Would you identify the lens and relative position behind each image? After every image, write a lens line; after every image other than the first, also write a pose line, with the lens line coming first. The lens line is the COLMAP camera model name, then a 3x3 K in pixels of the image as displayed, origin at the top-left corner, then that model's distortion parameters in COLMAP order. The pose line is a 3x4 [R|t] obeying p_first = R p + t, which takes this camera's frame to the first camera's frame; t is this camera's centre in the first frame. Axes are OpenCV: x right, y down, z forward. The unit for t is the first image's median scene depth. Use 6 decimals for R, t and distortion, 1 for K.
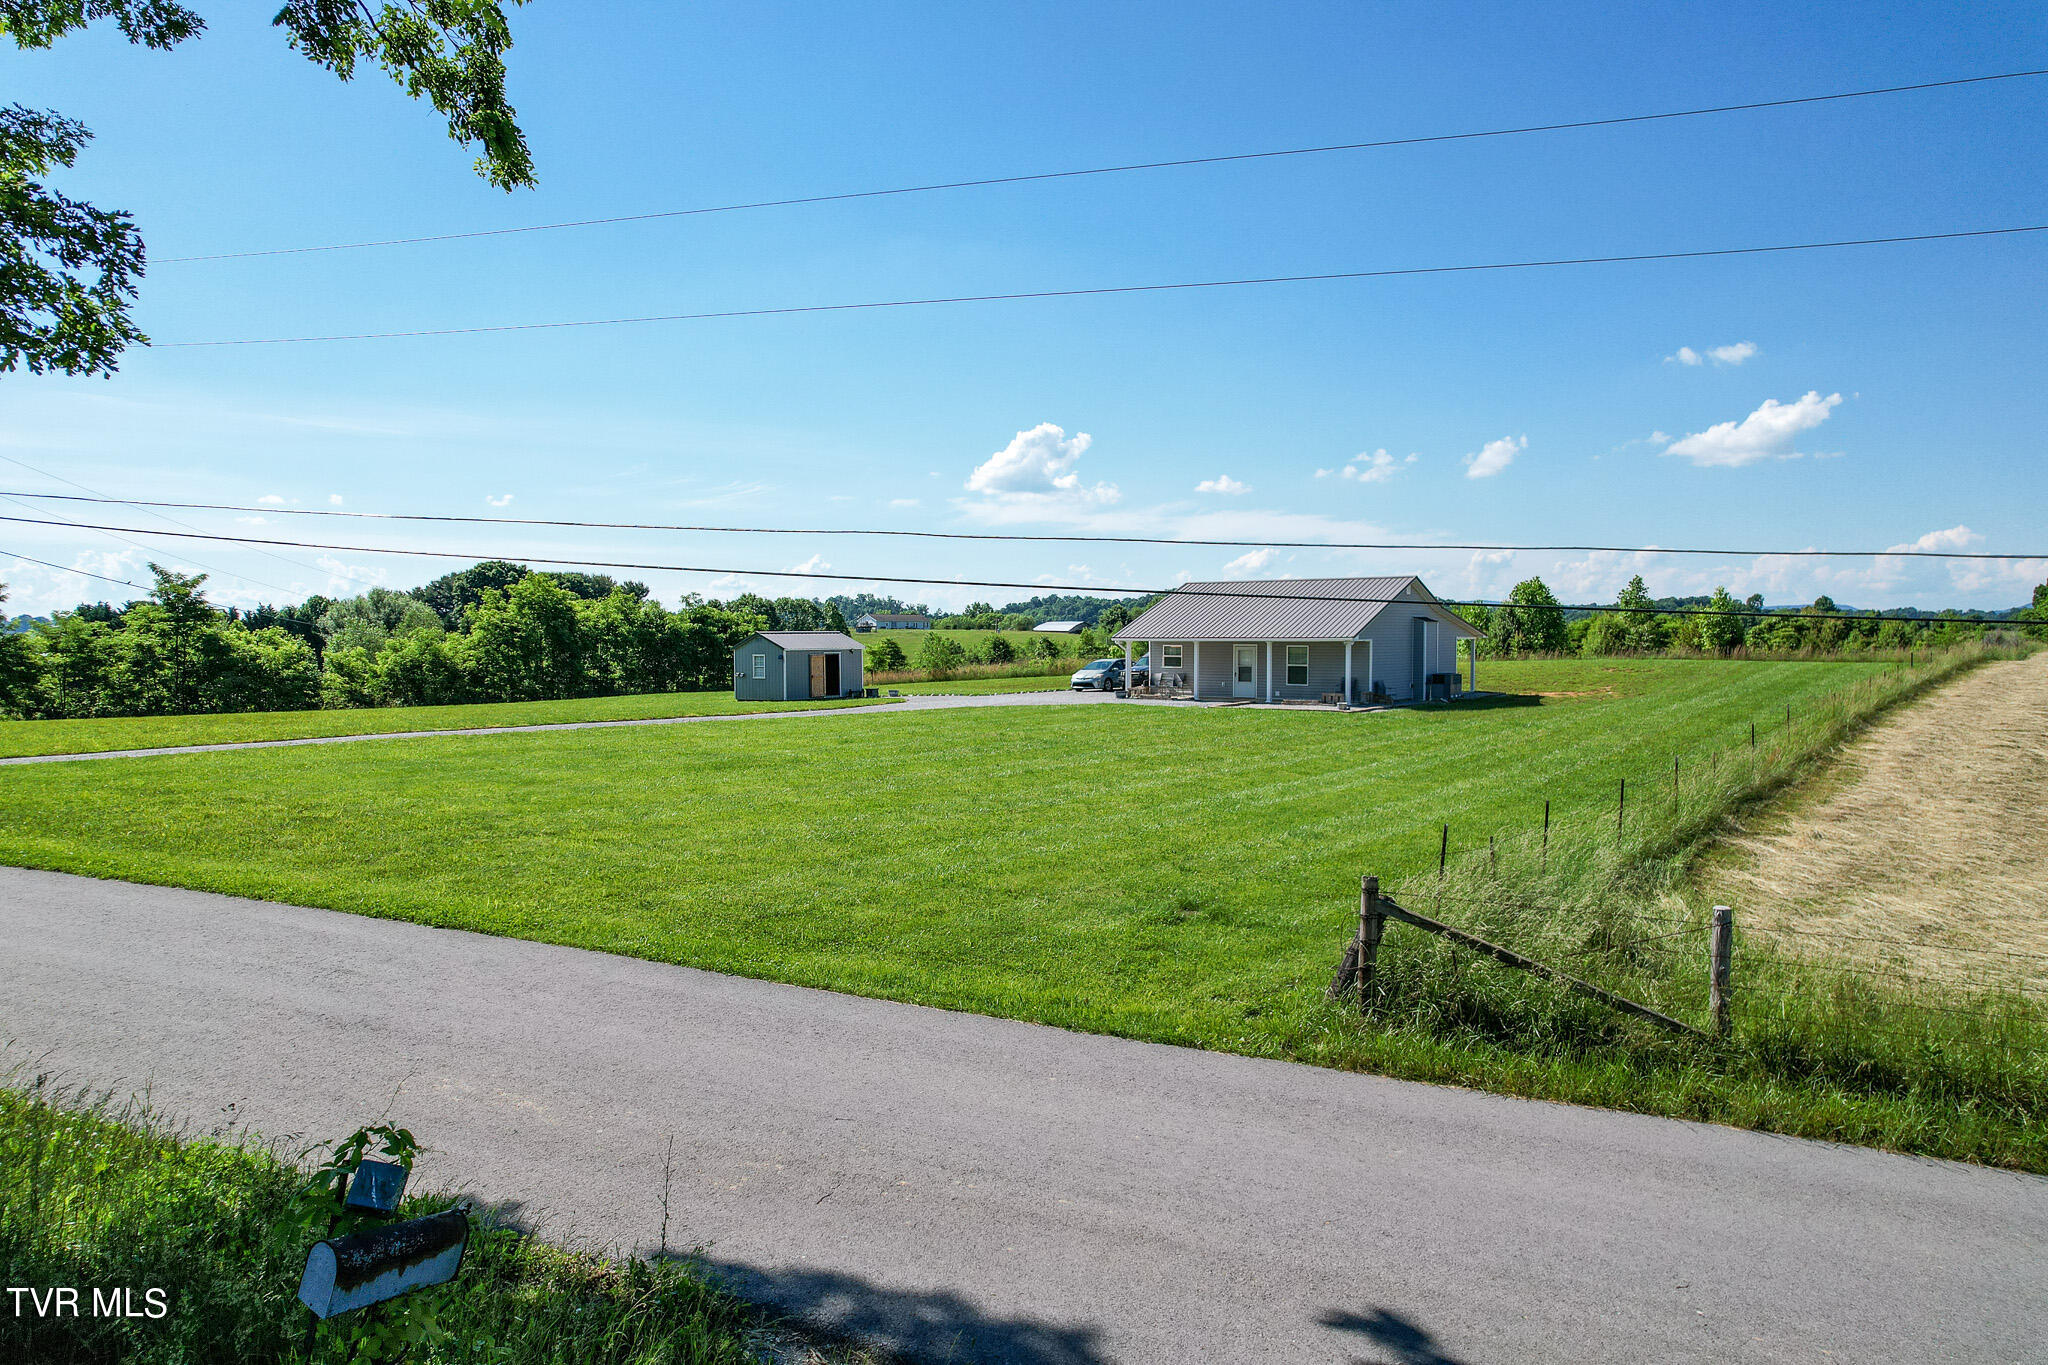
lens RADIAL K [[1315.0, 0, 1033.6], [0, 1315.0, 687.1], [0, 0, 1]] dist [-0.082993, 0.078585]
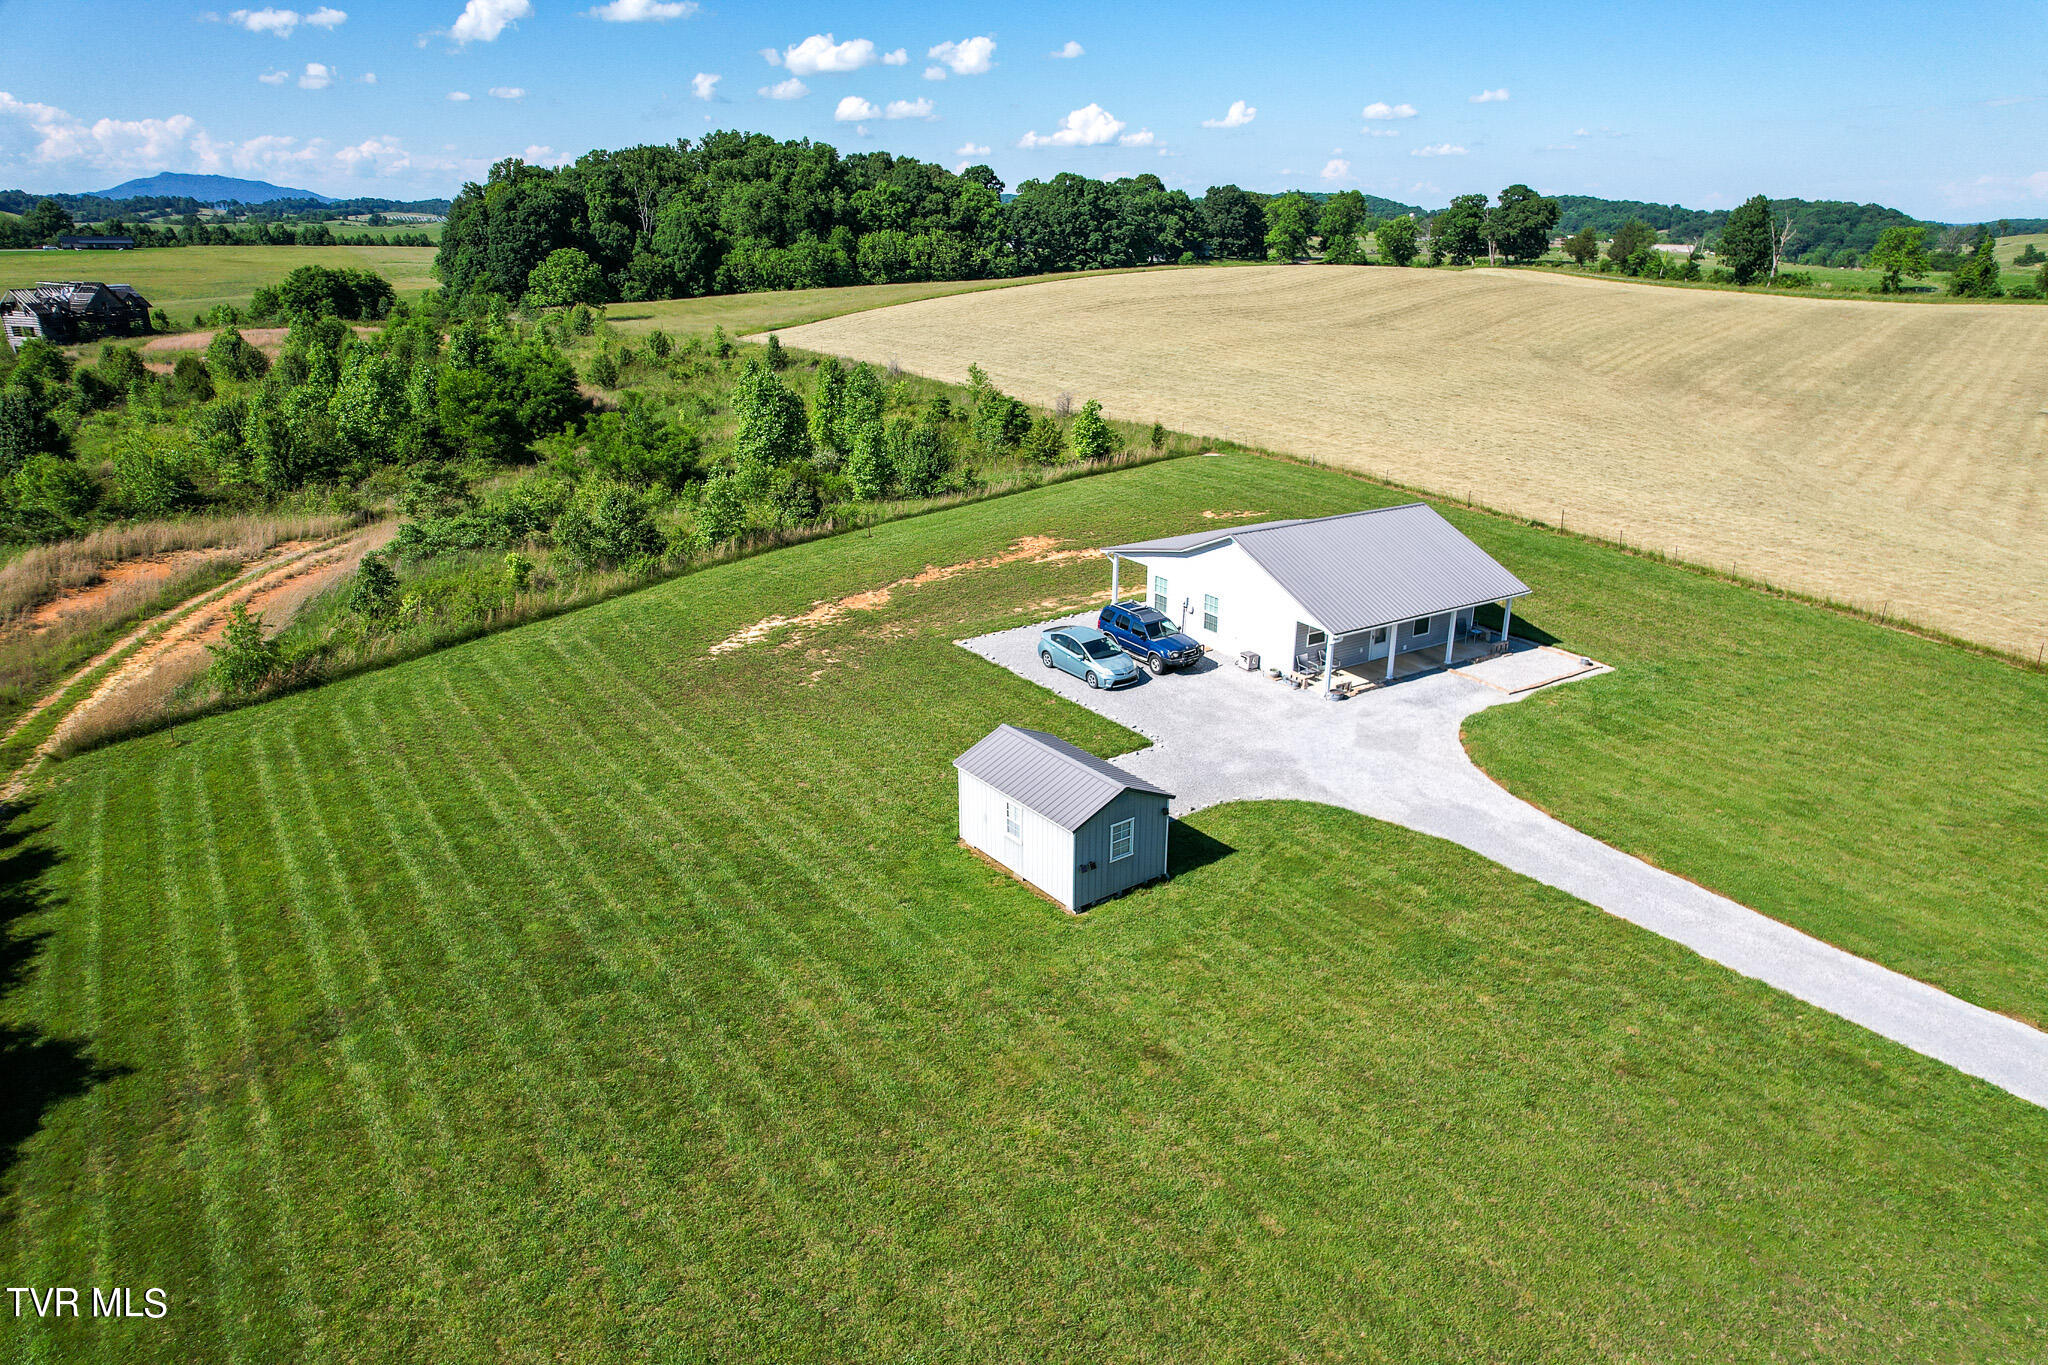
lens RADIAL K [[1311.0, 0, 1035.2], [0, 1311.0, 695.9], [0, 0, 1]] dist [-0.078072, 0.072863]
pose [[0.318600, -0.325847, 0.890122, -0.722363], [0.034479, 0.942420, 0.332651, -0.272002], [-0.947262, -0.075292, 0.311490, 0.878809]]
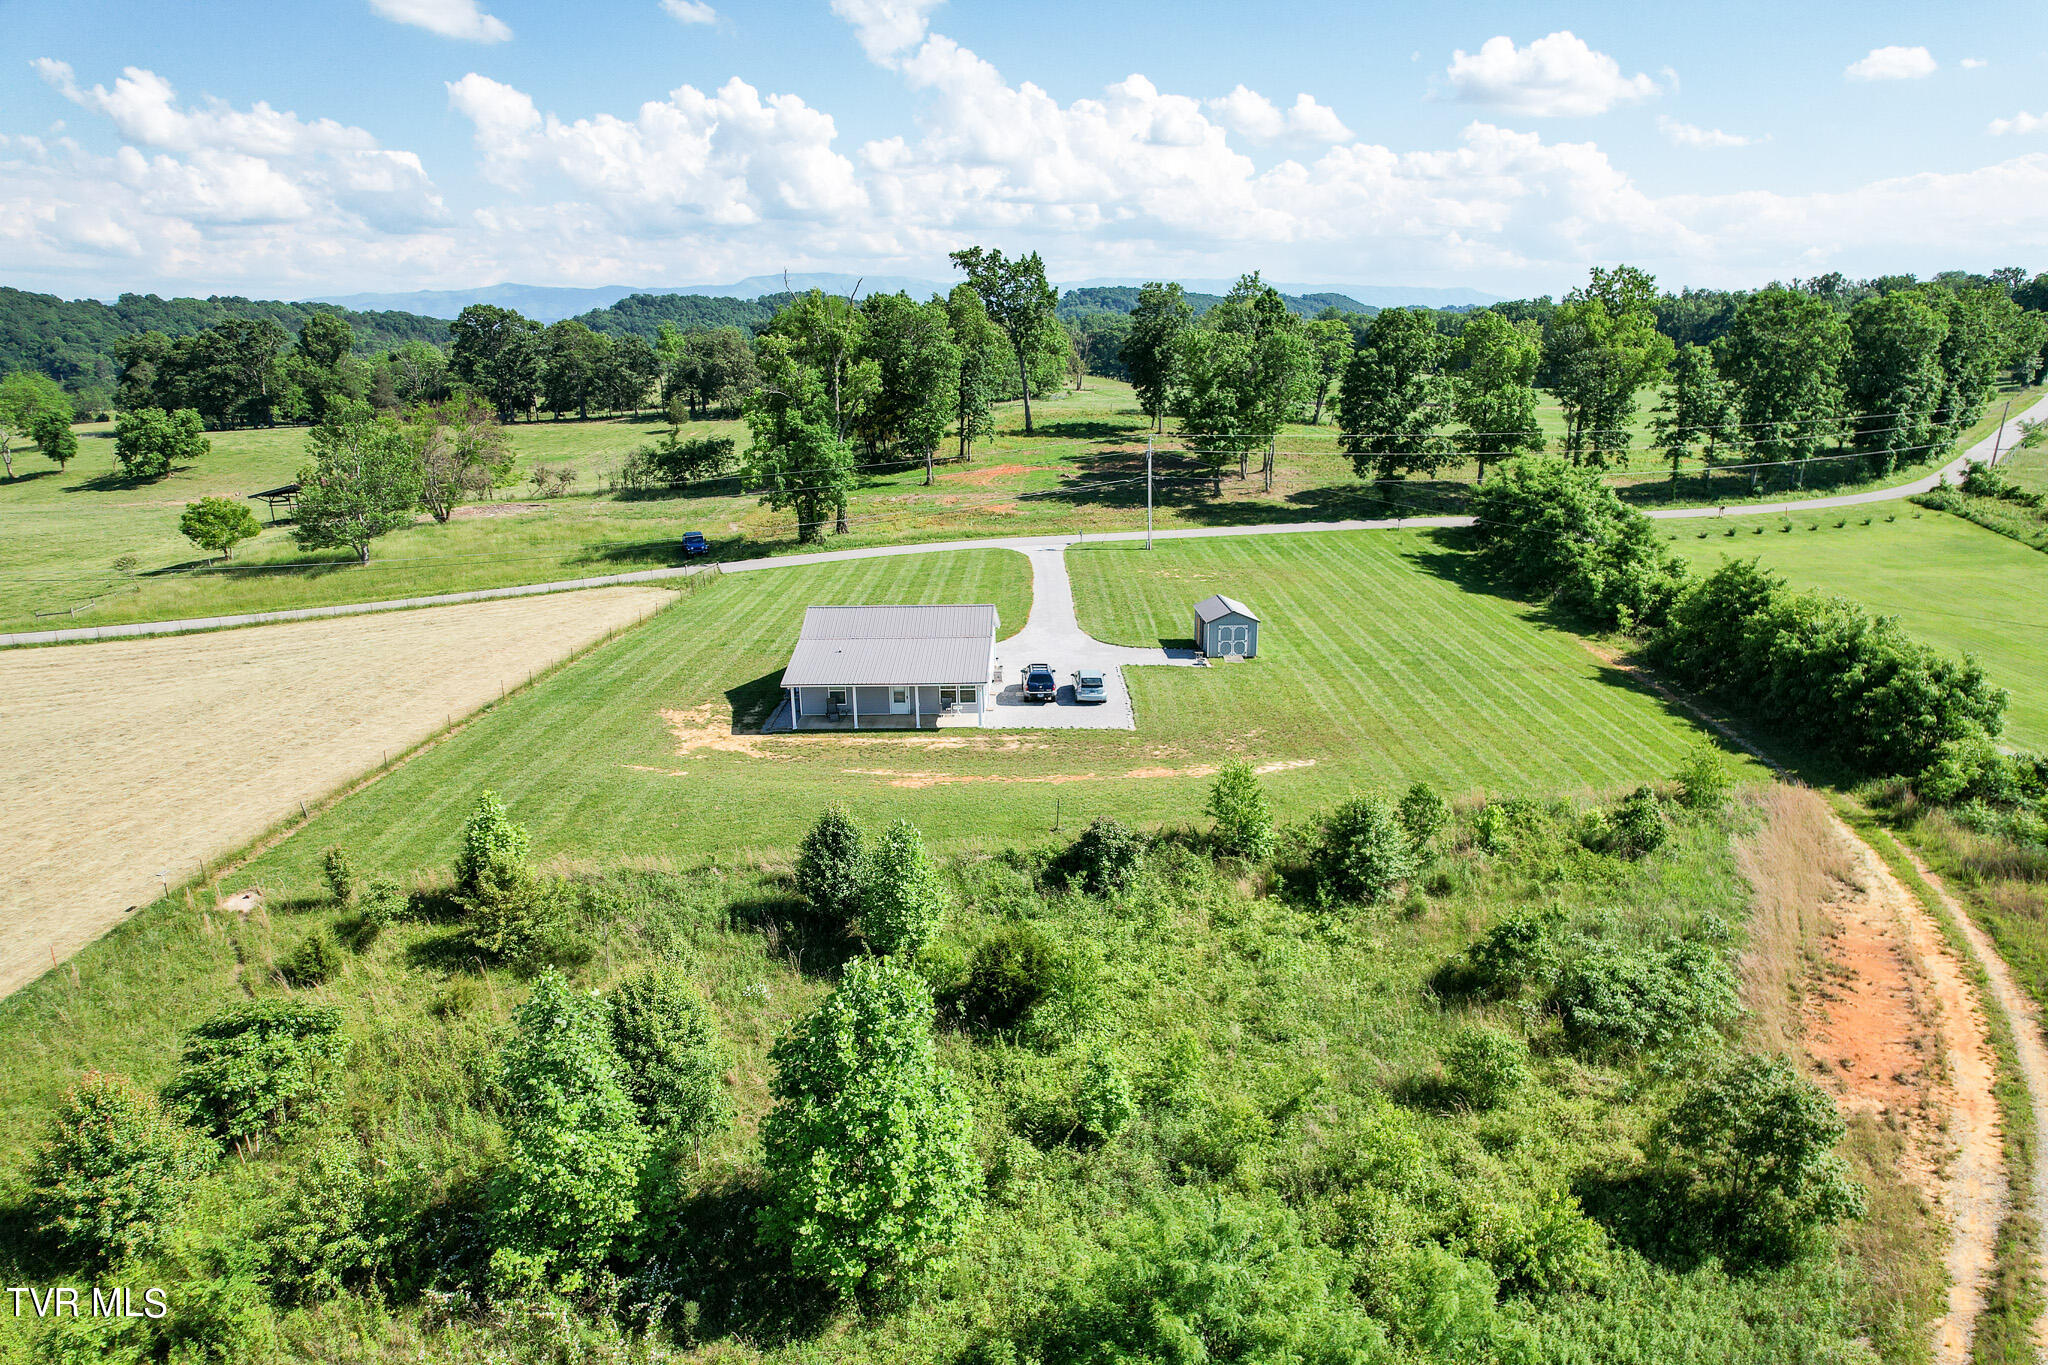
lens RADIAL K [[1311.0, 0, 1035.2], [0, 1311.0, 695.9], [0, 0, 1]] dist [-0.078072, 0.072863]
pose [[-0.797452, 0.180482, -0.575757, 0.855873], [-0.010668, 0.949850, 0.312524, -0.402404], [0.603288, 0.255365, -0.755534, 2.065563]]
